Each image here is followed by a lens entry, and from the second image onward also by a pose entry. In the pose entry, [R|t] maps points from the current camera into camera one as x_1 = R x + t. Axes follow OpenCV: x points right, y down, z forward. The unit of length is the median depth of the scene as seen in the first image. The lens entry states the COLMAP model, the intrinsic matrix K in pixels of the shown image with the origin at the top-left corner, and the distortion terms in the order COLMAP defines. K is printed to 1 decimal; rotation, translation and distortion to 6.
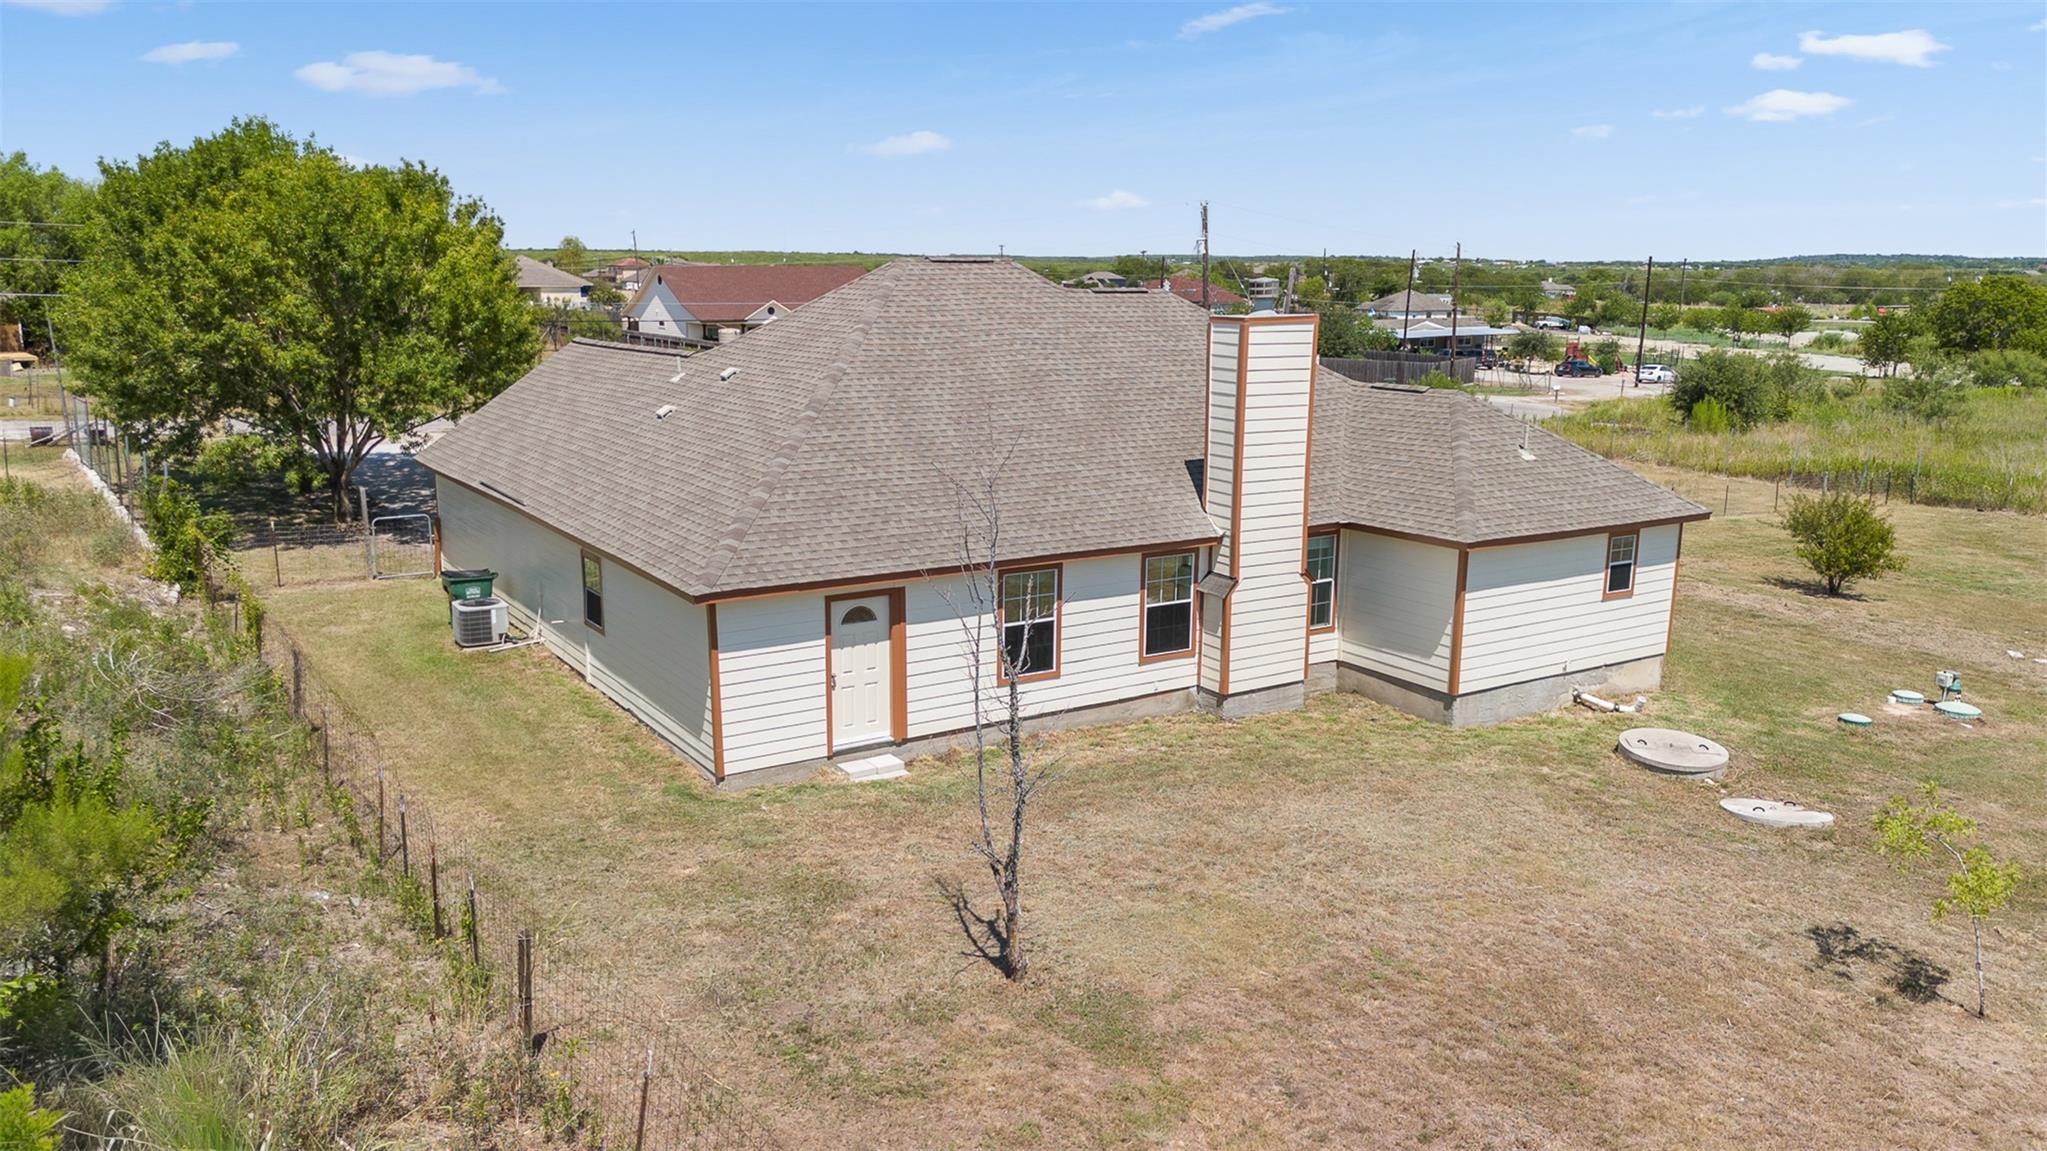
lens RADIAL K [[1509.0, 0, 1023.5], [0, 1509.0, 575.5], [0, 0, 1]] dist [0.112624, -0.201521]
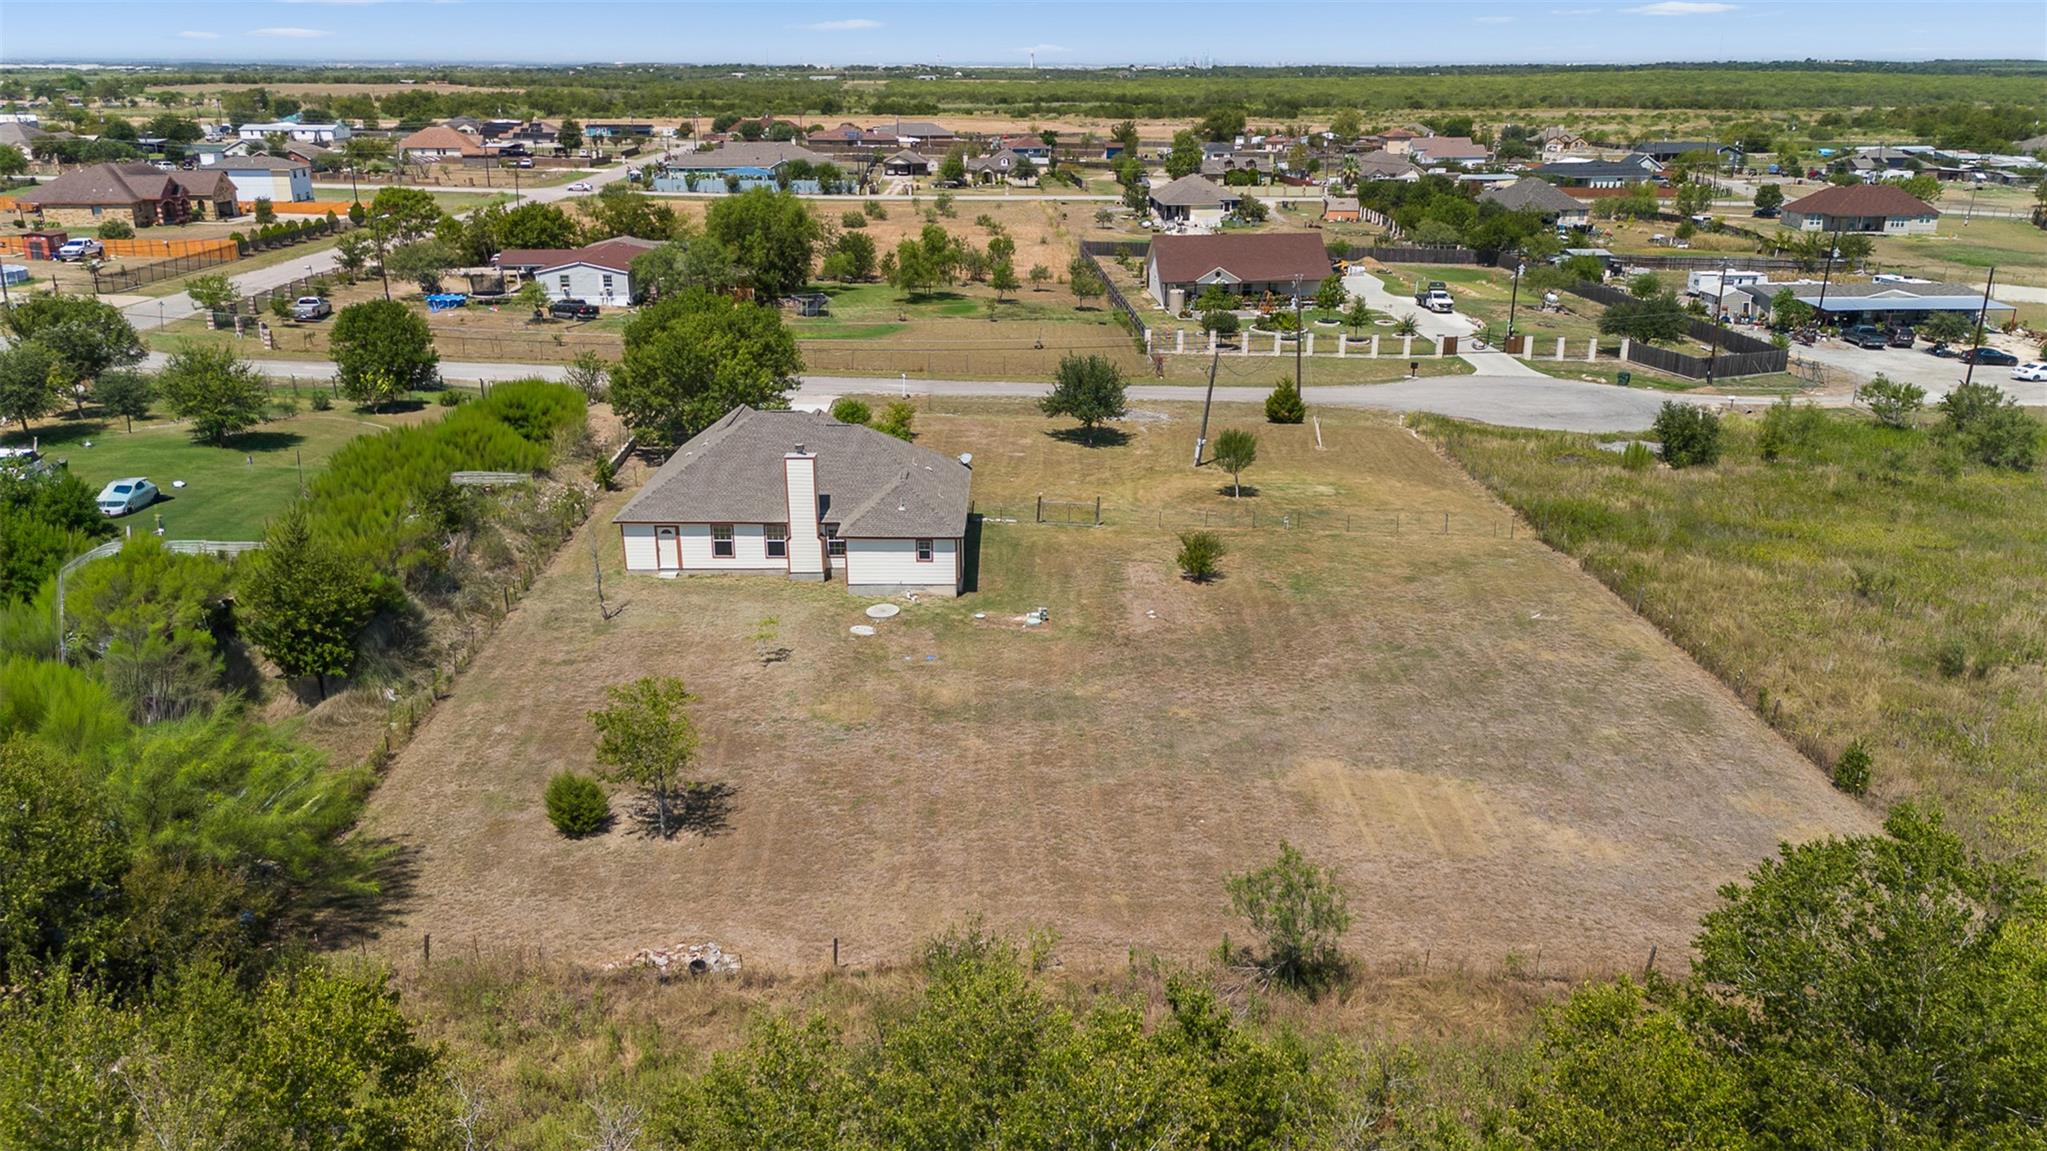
lens RADIAL K [[1509.0, 0, 1023.5], [0, 1509.0, 575.5], [0, 0, 1]] dist [0.112624, -0.201521]
pose [[0.844325, 0.162130, -0.510713, 2.260091], [-0.102653, 0.984414, 0.142802, -0.434247], [0.525906, -0.068145, 0.847809, -1.477532]]
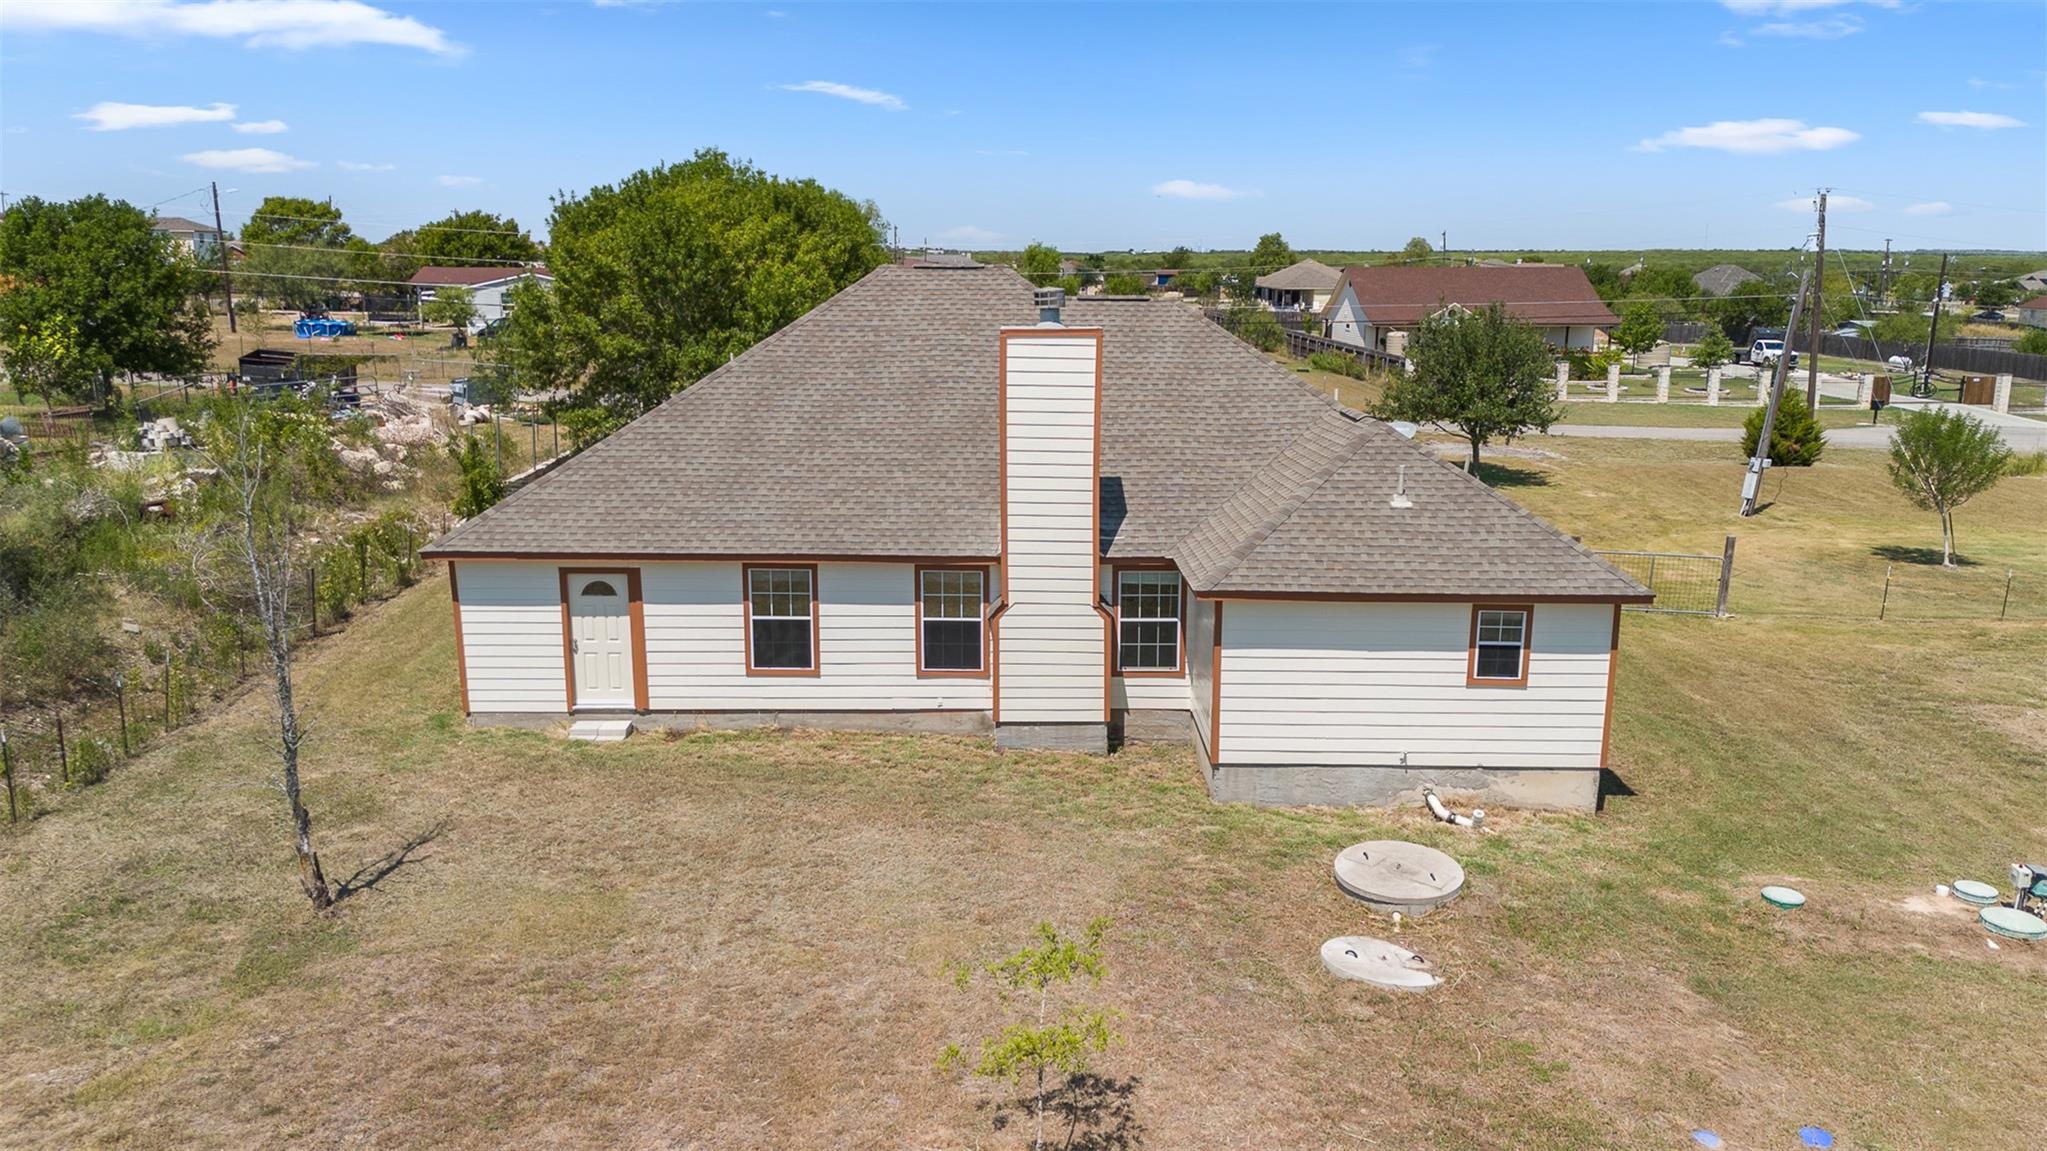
lens RADIAL K [[1509.0, 0, 1023.5], [0, 1509.0, 575.5], [0, 0, 1]] dist [0.112624, -0.201521]
pose [[0.844573, 0.107510, -0.524537, 0.672486], [-0.107919, 0.993710, 0.029907, -0.045906], [0.524453, 0.031349, 0.850862, 0.205401]]
